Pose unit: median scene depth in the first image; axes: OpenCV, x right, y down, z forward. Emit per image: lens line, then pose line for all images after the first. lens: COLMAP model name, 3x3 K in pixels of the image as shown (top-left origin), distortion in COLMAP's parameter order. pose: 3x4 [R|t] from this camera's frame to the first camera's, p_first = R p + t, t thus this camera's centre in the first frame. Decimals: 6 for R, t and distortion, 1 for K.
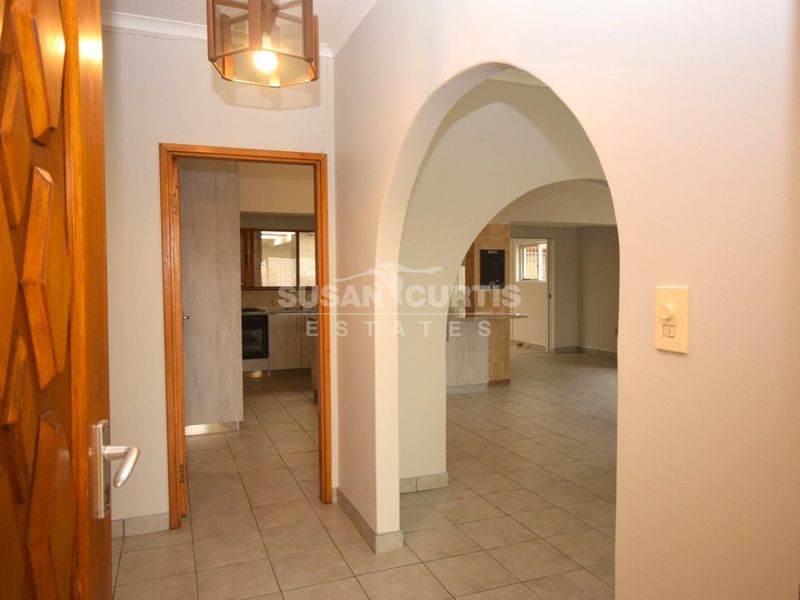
lens RADIAL K [[599.7, 0, 400.5], [0, 599.7, 301.3], [0, 0, 1]] dist [-0.001404, -0.000501]
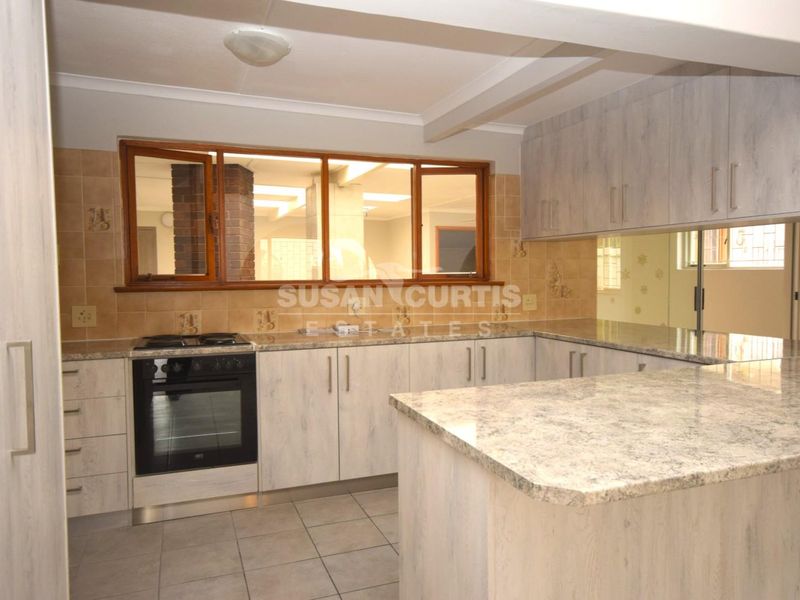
lens RADIAL K [[599.7, 0, 400.8], [0, 599.7, 298.8], [0, 0, 1]] dist [-0.001404, -0.000501]
pose [[0.999939, -0.003336, -0.010569, -0.116769], [0.003435, 0.999950, 0.009357, -0.015208], [0.010538, -0.009392, 0.999900, 0.583566]]
